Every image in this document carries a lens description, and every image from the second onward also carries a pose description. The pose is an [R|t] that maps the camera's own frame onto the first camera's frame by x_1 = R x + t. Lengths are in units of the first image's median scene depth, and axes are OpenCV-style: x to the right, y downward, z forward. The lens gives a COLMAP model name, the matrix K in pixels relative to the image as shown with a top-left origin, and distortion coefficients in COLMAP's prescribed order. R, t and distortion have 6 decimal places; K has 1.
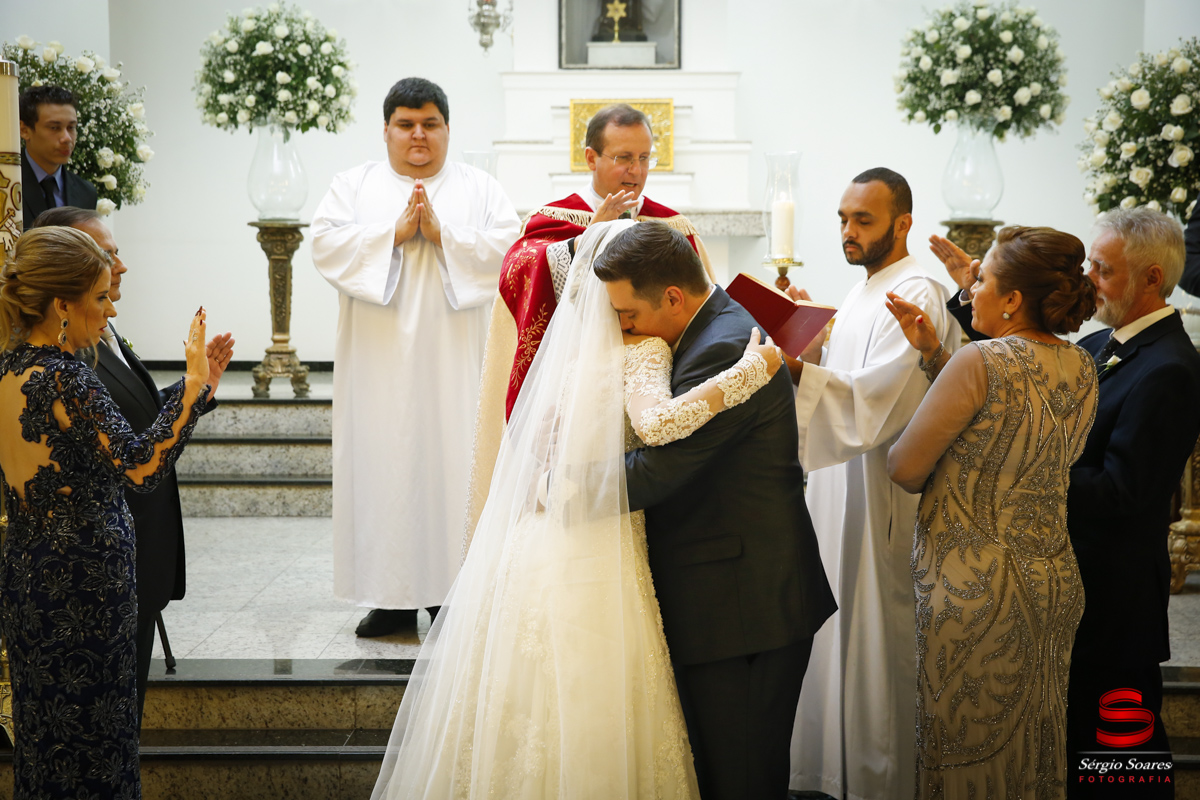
lens RADIAL K [[1990.6, 0, 592.2], [0, 1990.6, 408.7], [0, 0, 1]] dist [0.239432, 0.000000]
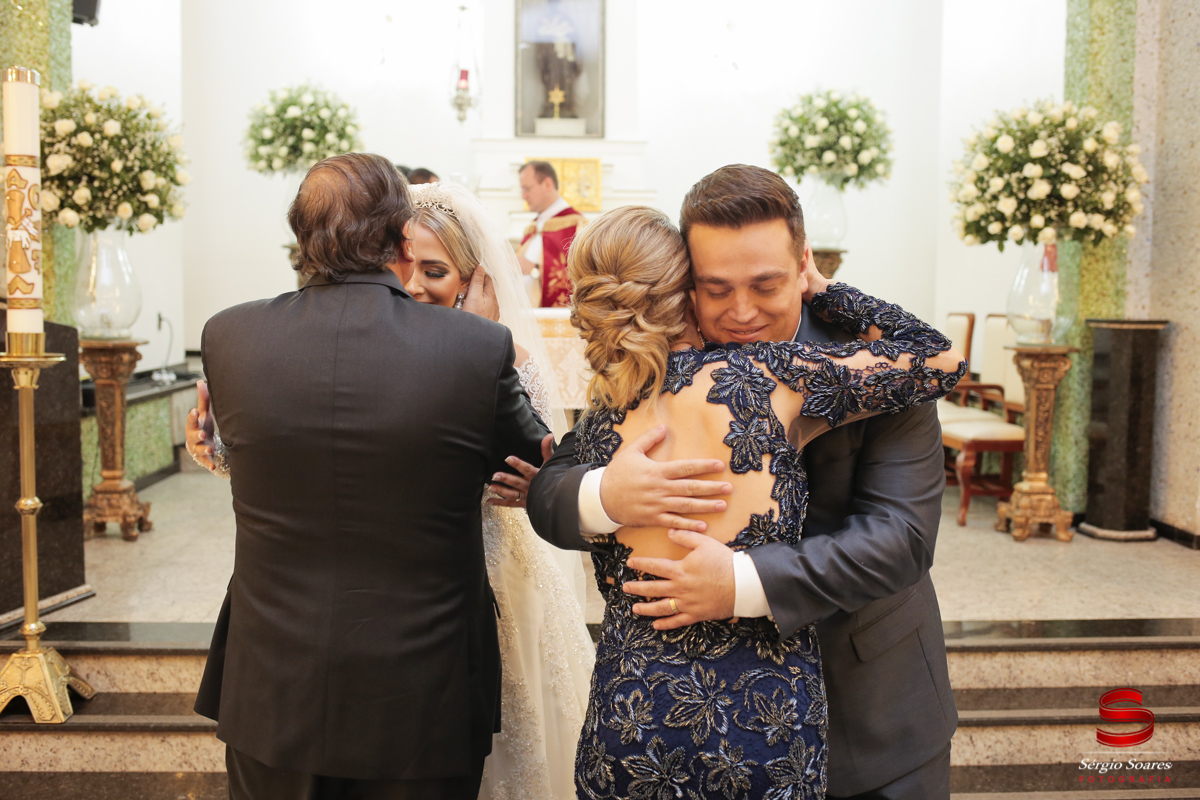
lens RADIAL K [[1220.9, 0, 591.8], [0, 1220.9, 392.2], [0, 0, 1]] dist [-0.004814, 0.000000]
pose [[0.998031, 0.002487, 0.062677, -0.019306], [-0.003181, 0.999935, 0.010980, -0.006333], [-0.062646, -0.011158, 0.997973, 0.199340]]
